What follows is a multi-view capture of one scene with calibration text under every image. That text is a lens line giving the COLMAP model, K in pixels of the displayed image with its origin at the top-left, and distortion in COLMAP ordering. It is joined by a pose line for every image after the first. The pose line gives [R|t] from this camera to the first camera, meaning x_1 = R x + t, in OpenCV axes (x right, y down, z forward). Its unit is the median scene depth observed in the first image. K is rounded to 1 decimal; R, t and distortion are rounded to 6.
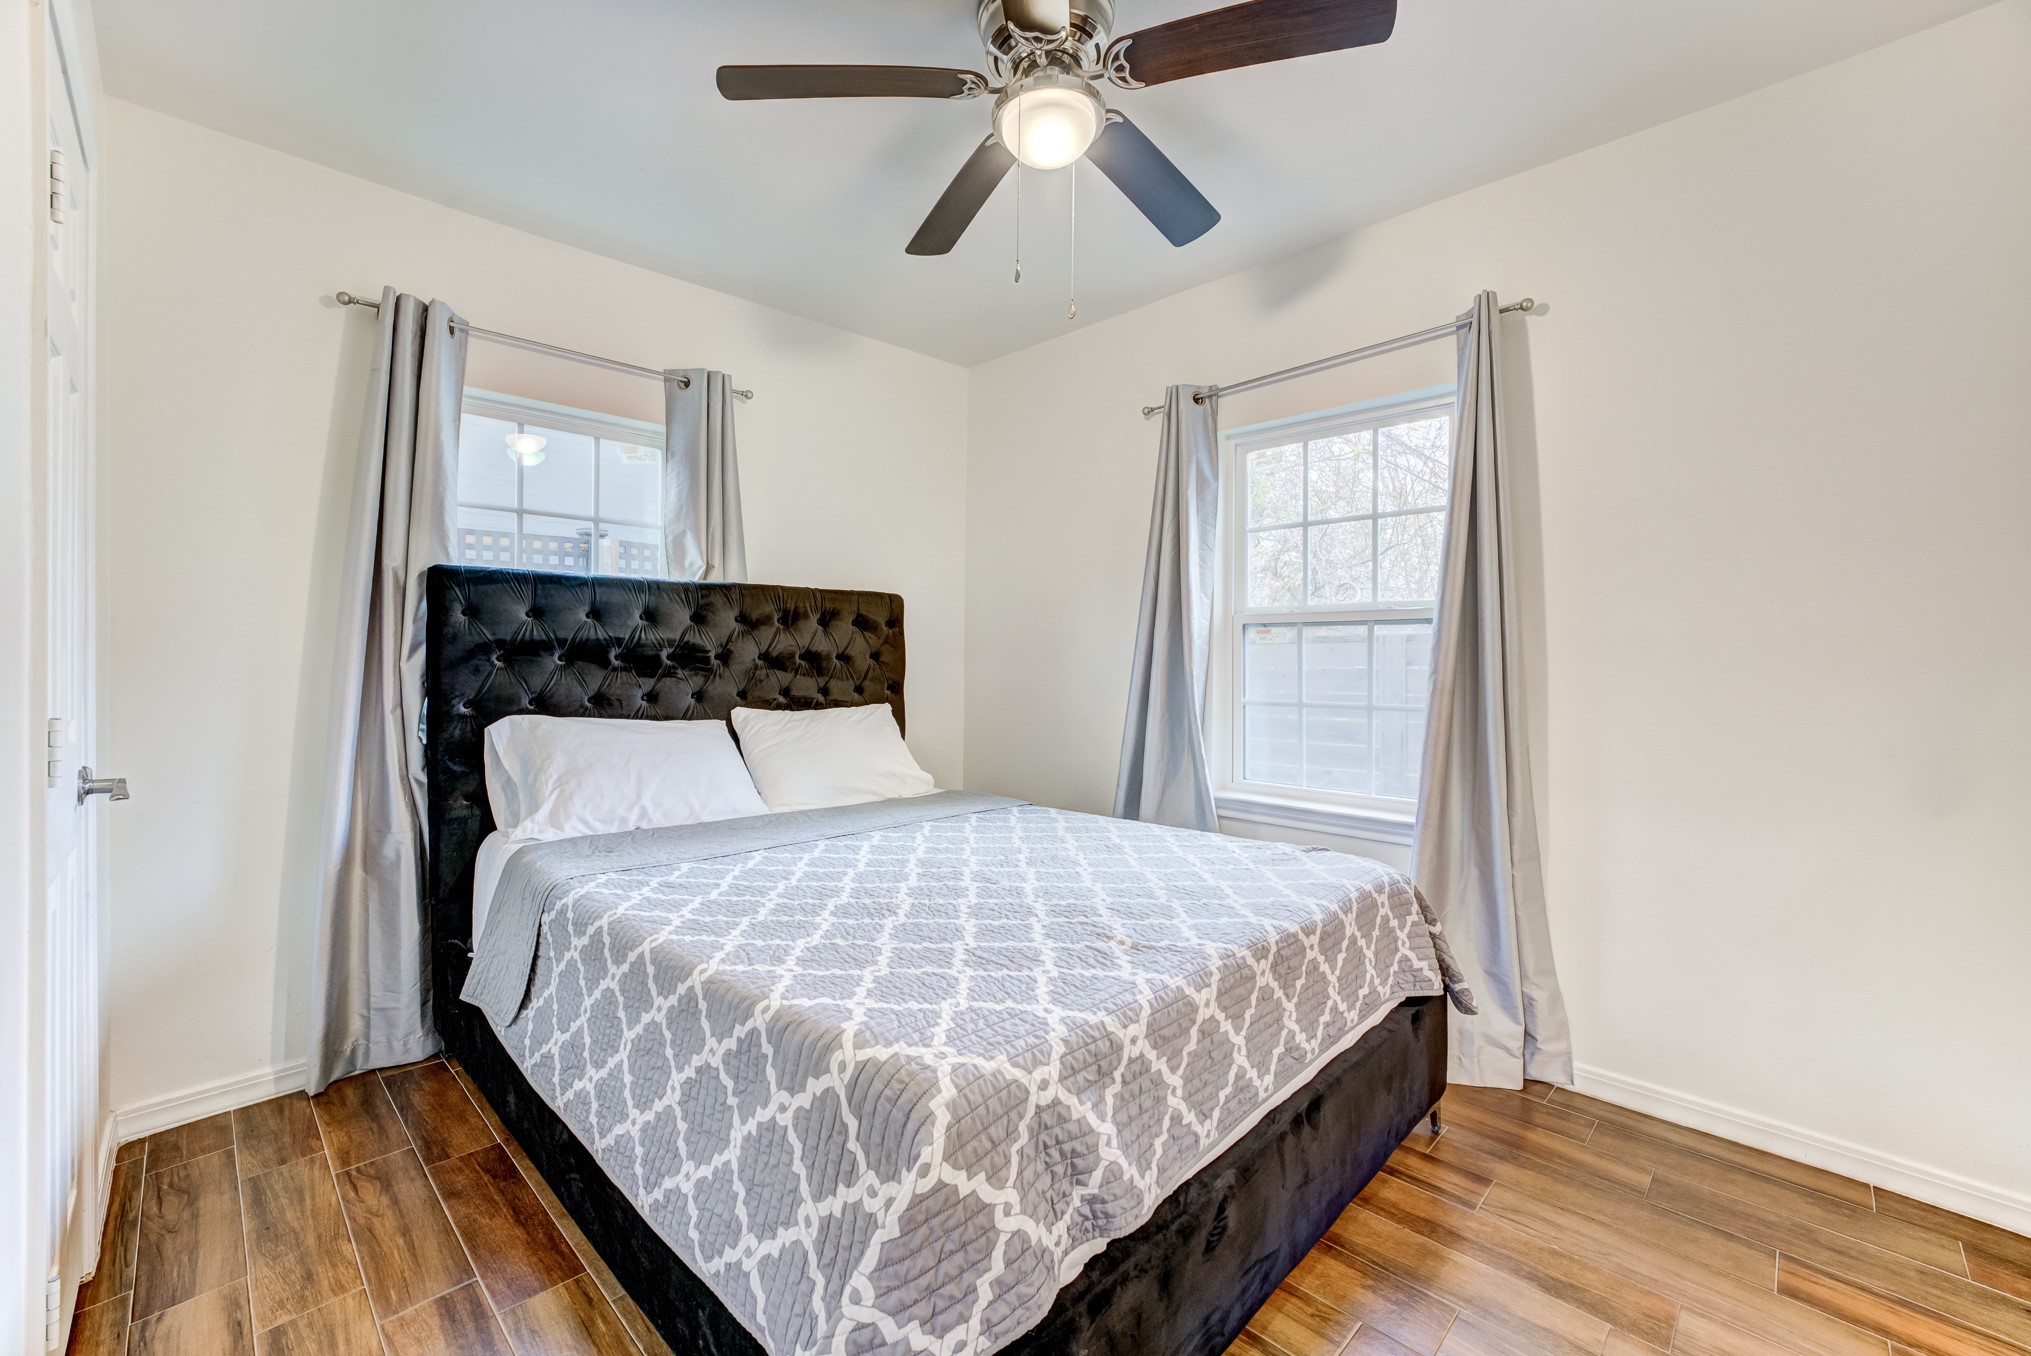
lens RADIAL K [[821.0, 0, 1020.0], [0, 821.0, 675.0], [0, 0, 1]] dist [-0.015323, 0.001064]
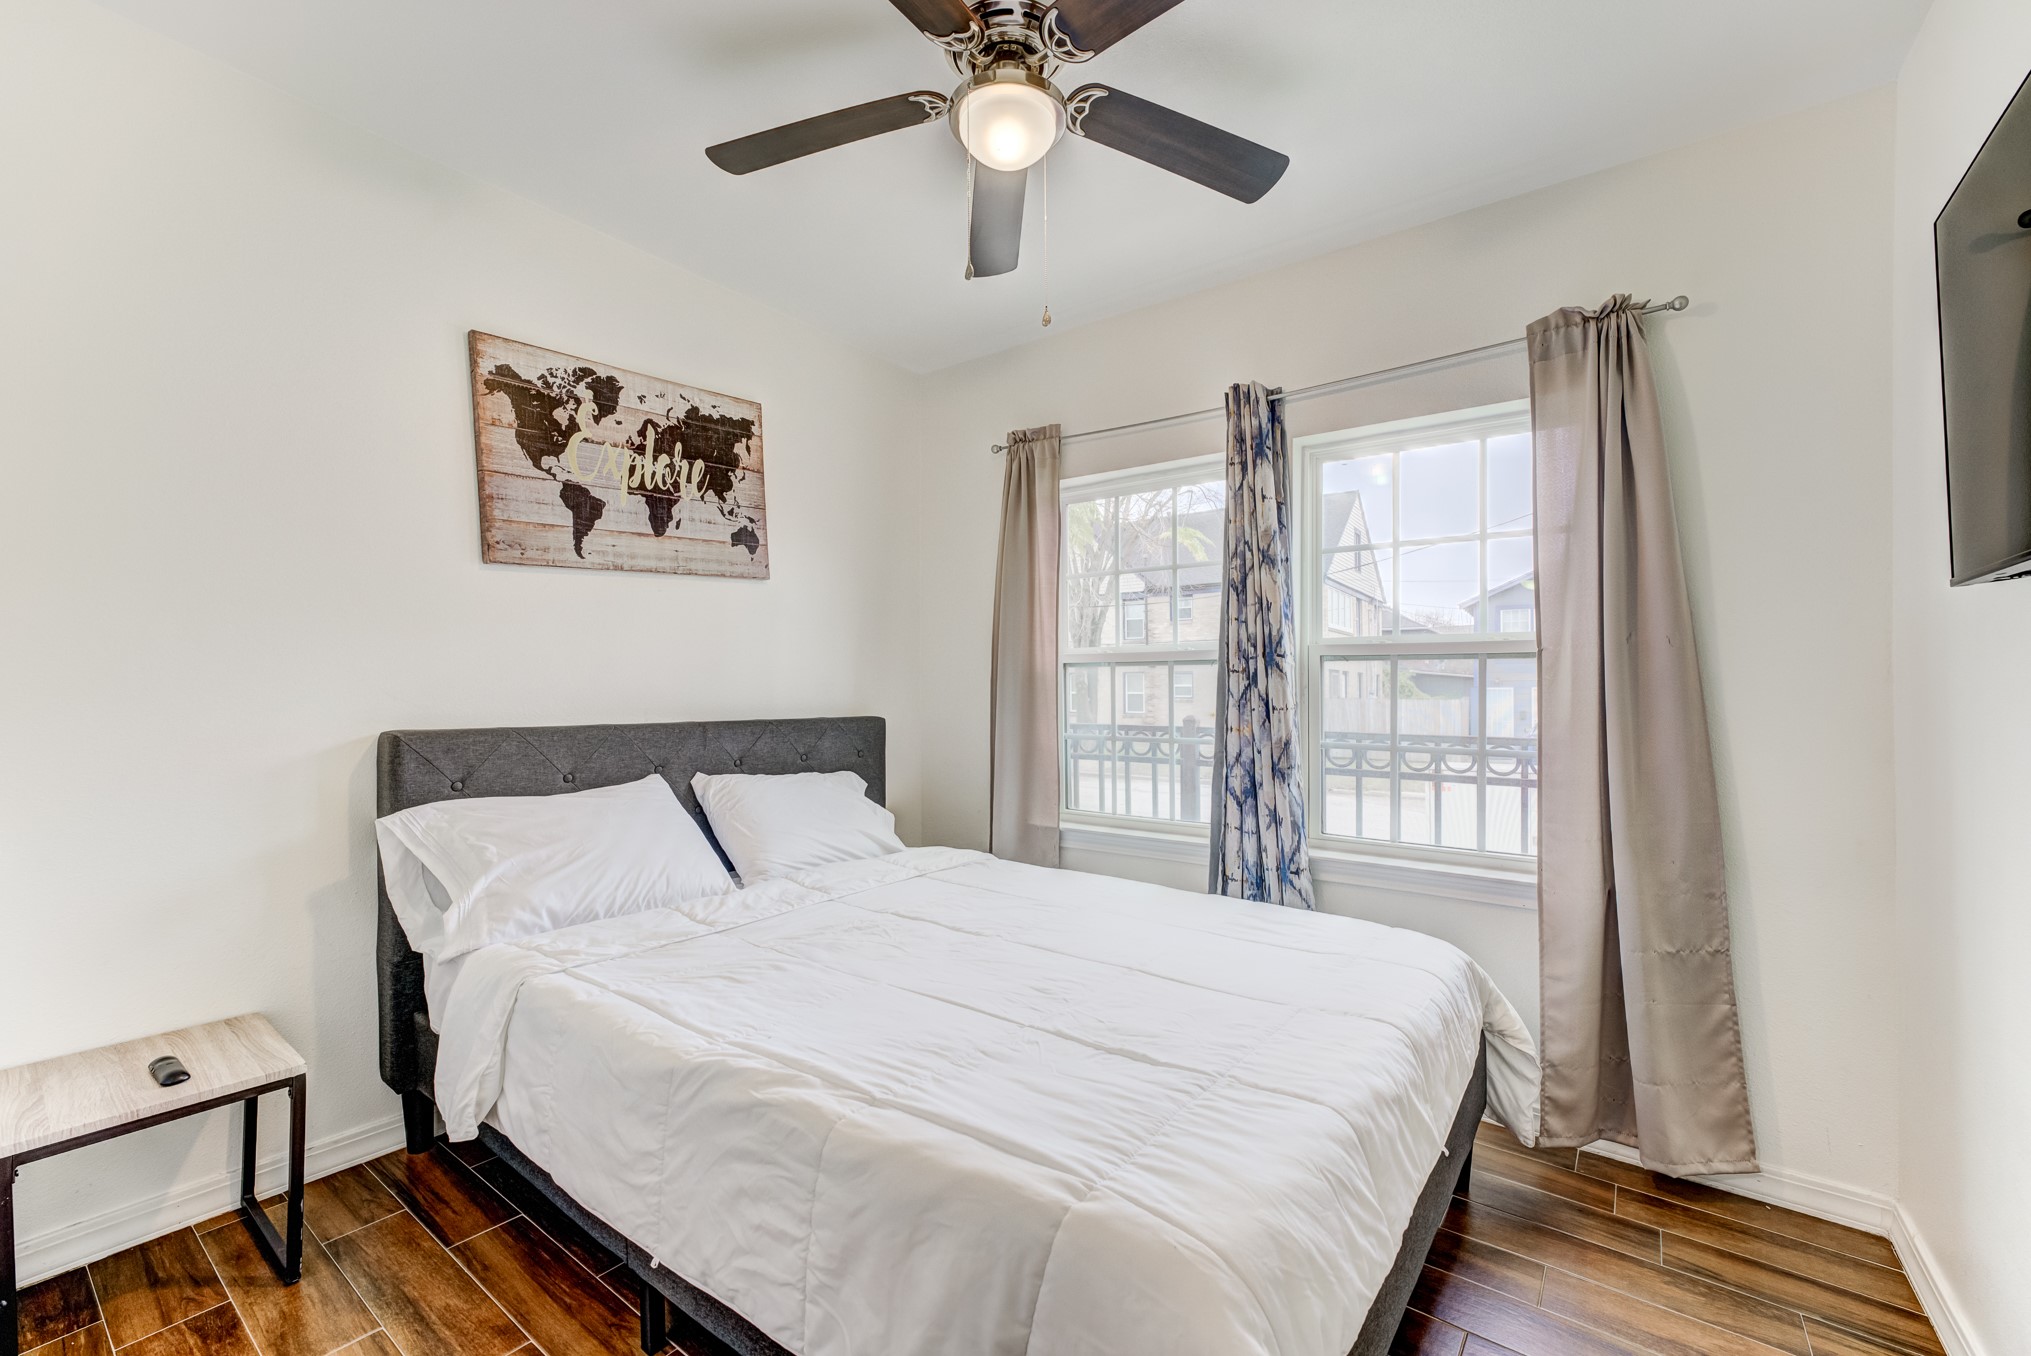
lens RADIAL K [[821.0, 0, 1007.8], [0, 821.0, 666.3], [0, 0, 1]] dist [-0.015323, 0.001064]
pose [[0.980531, 0.006764, 0.196250, -0.227639], [0.004020, 0.998506, -0.054499, -0.008299], [-0.196326, 0.054227, 0.979038, 0.239152]]
